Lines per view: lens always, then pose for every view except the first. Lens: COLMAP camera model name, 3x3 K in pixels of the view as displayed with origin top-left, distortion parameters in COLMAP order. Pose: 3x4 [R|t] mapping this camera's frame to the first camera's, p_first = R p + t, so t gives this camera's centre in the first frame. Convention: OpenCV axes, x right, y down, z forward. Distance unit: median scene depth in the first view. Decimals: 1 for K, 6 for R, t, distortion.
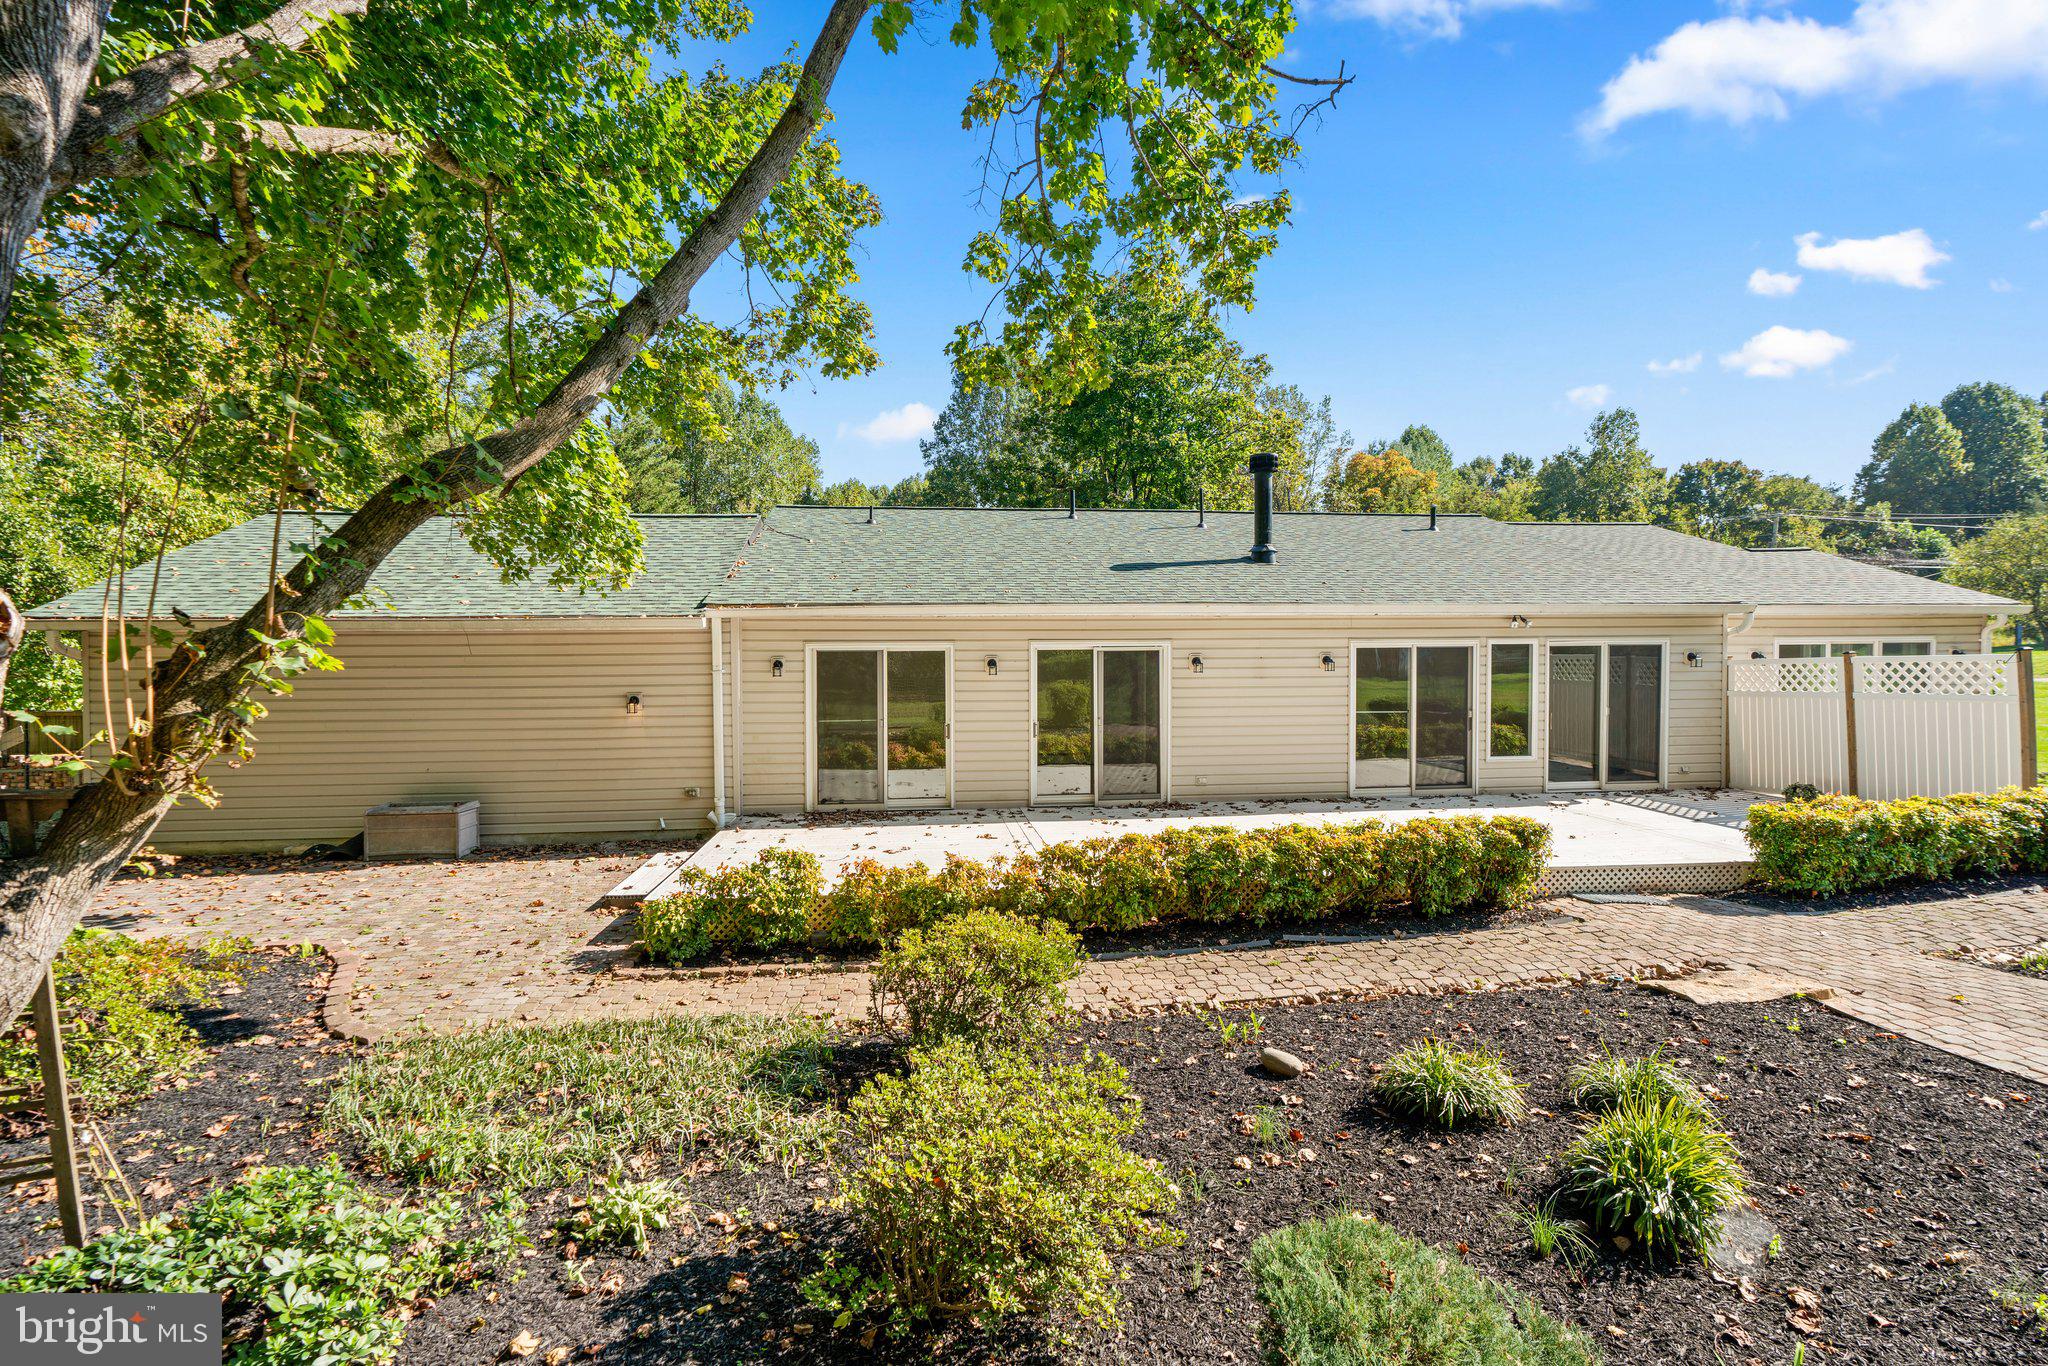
lens RADIAL K [[958.8, 0, 1031.3], [0, 958.8, 742.4], [0, 0, 1]] dist [-0.007878, 0.000470]
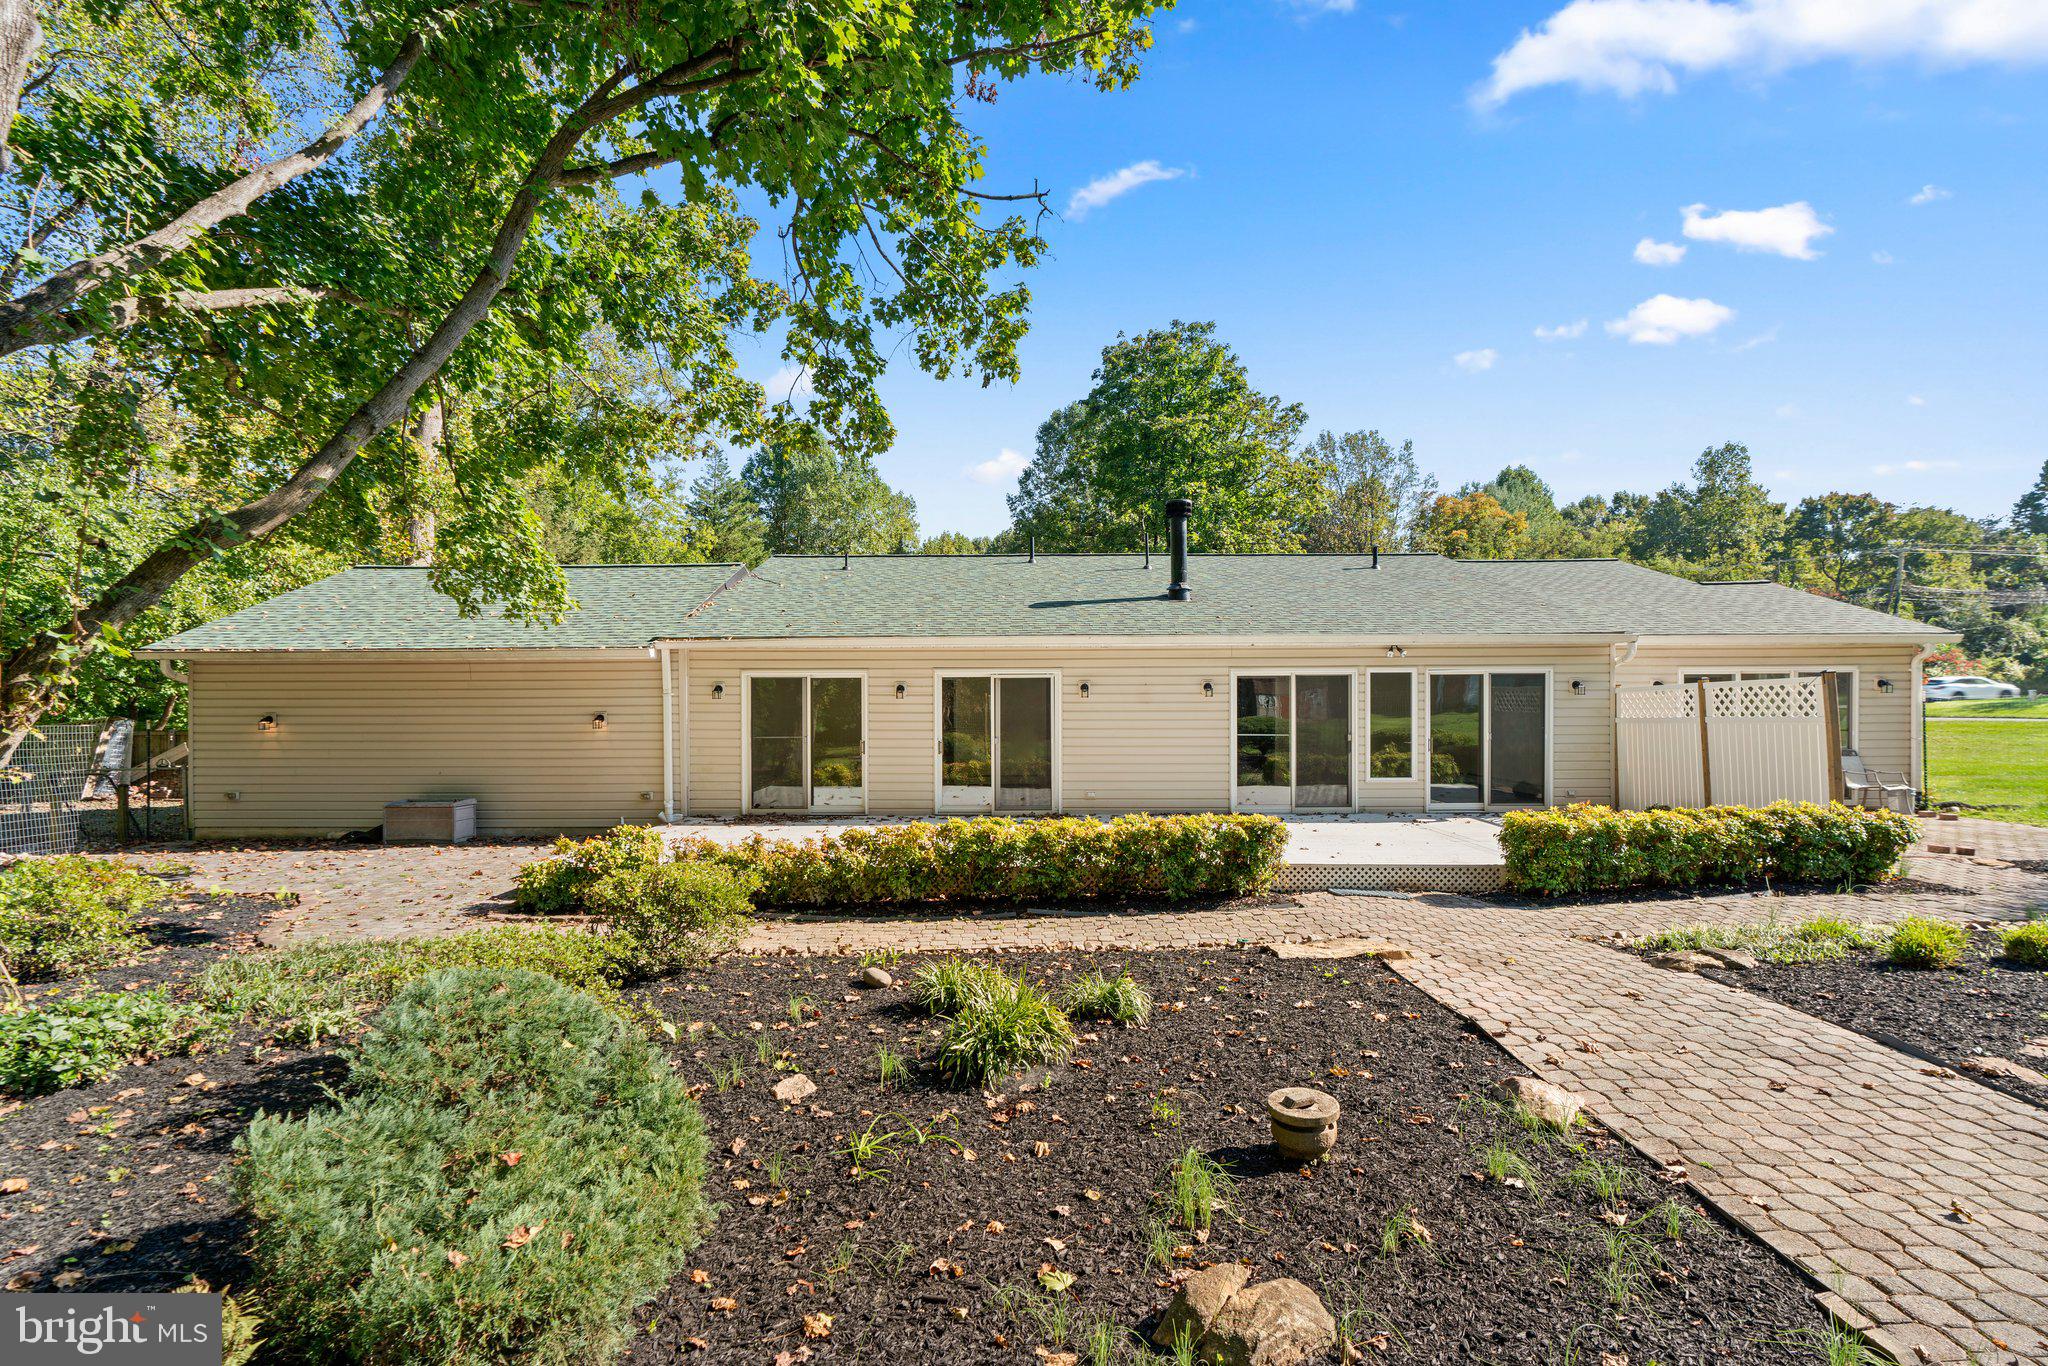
lens RADIAL K [[934.0, 0, 1024.6], [0, 934.0, 770.2], [0, 0, 1]] dist [-0.002396, -0.000596]
pose [[0.991870, 0.012515, -0.126640, 0.239251], [-0.014567, 0.999777, -0.015290, 0.028953], [0.126420, 0.017010, 0.991831, -0.084844]]
